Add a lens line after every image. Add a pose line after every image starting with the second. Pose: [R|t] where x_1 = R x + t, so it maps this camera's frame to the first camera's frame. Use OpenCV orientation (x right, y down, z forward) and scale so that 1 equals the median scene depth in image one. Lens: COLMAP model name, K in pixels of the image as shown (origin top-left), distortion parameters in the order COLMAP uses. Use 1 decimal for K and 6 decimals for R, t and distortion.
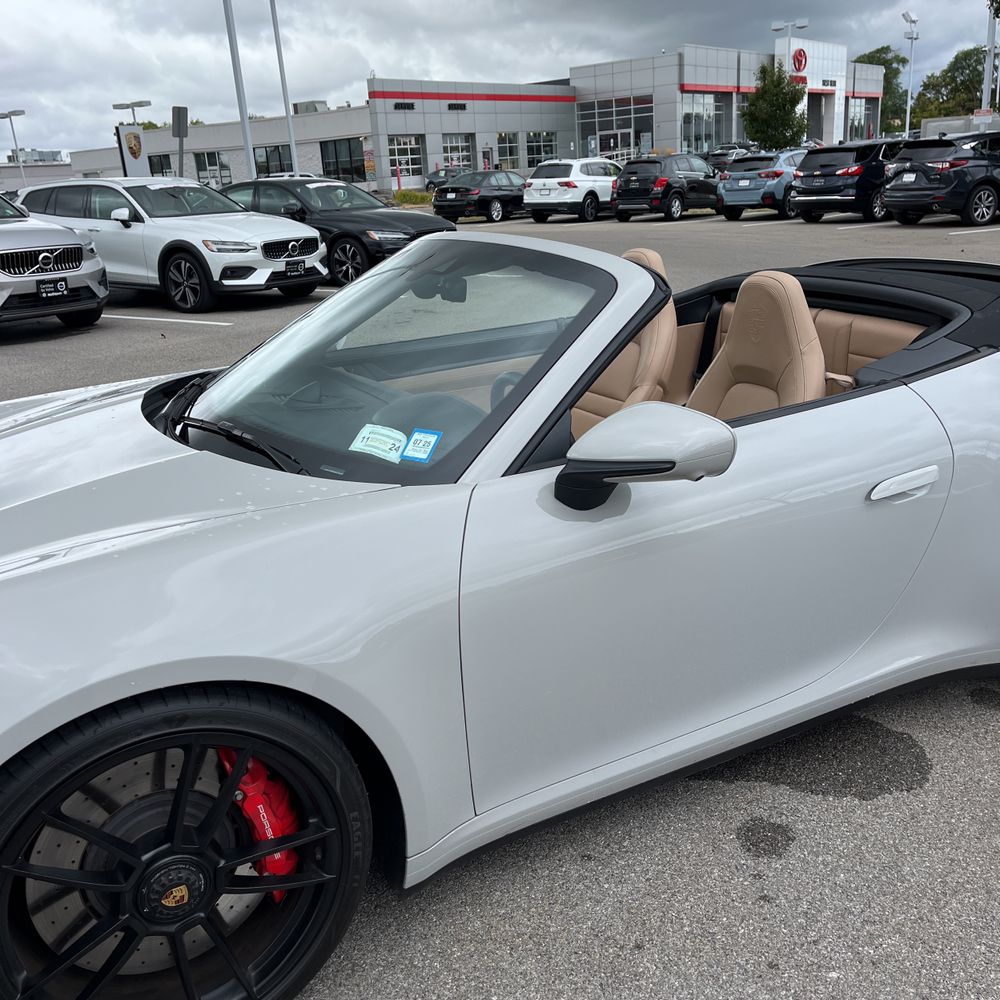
lens RADIAL K [[1017.6, 0, 501.7], [0, 1017.6, 499.5], [0, 0, 1]] dist [0.024179, 0.000000]
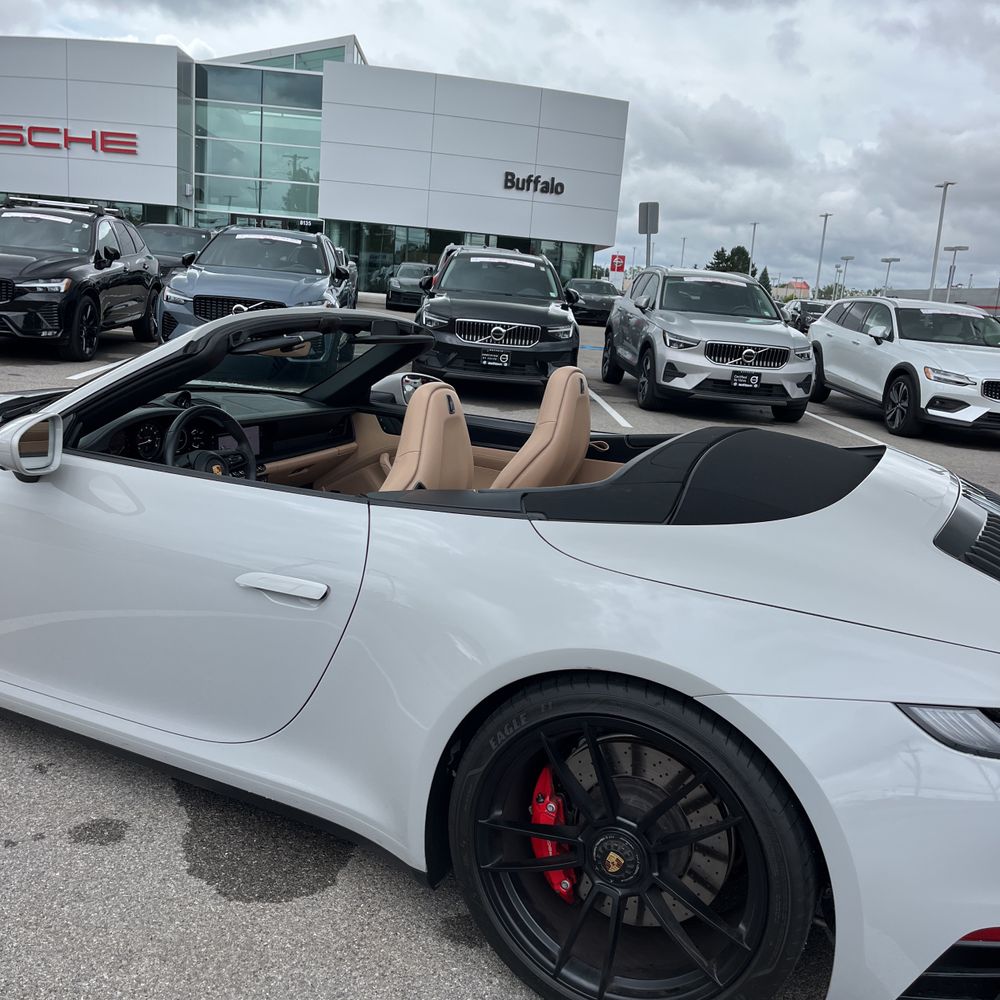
lens RADIAL K [[1017.6, 0, 495.5], [0, 1017.6, 506.0], [0, 0, 1]] dist [0.024179, 0.000000]
pose [[0.585100, 0.272249, -0.763897, 0.293094], [-0.352848, 0.933593, 0.062467, -0.052093], [0.730175, 0.232990, 0.642308, 0.118225]]
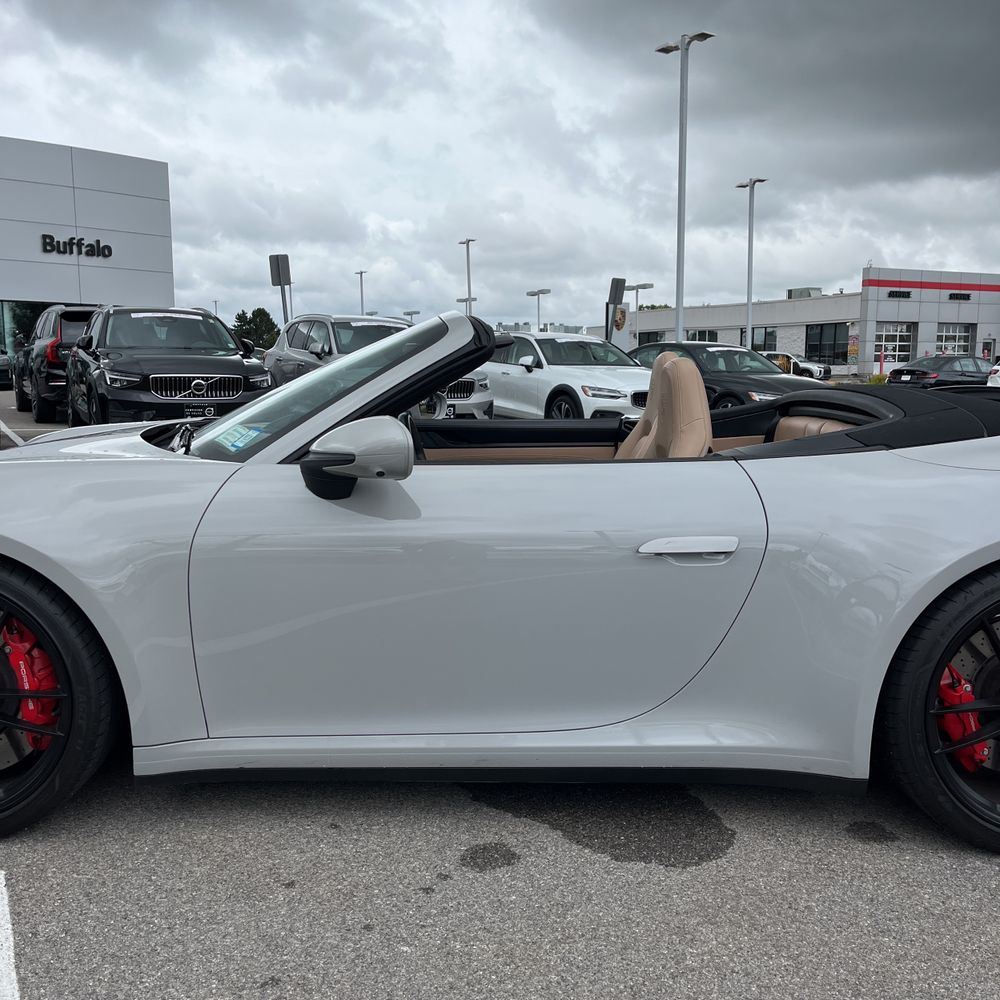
lens RADIAL K [[1017.6, 0, 504.1], [0, 1017.6, 497.9], [0, 0, 1]] dist [0.024179, 0.000000]
pose [[0.889560, 0.119224, -0.440986, 0.158177], [-0.192295, 0.973377, -0.124738, 0.023570], [0.414374, 0.195761, 0.888803, 0.002874]]
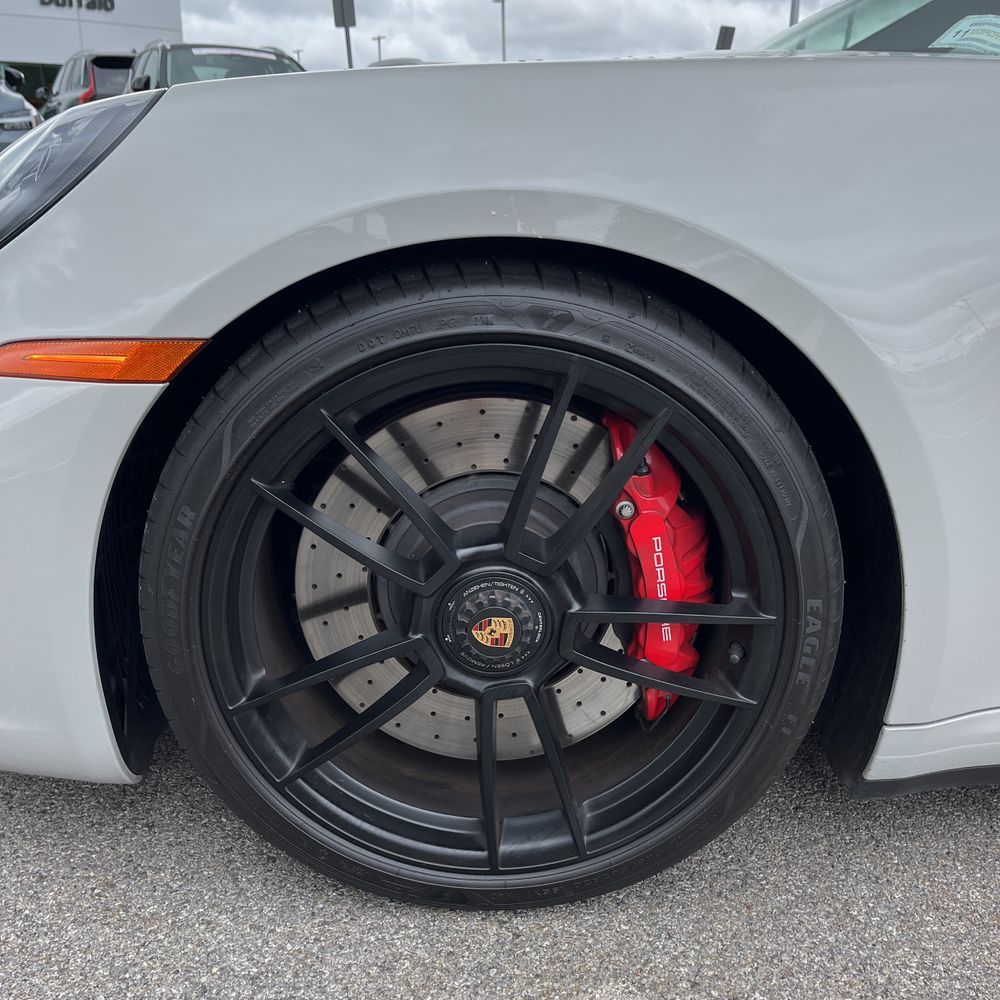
lens RADIAL K [[1017.6, 0, 489.0], [0, 1017.6, 493.3], [0, 0, 1]] dist [0.024179, 0.000000]
pose [[0.880610, 0.213544, -0.422994, -0.014160], [-0.204633, 0.976544, 0.066983, 0.044770], [0.427377, 0.027573, 0.903653, 0.075774]]
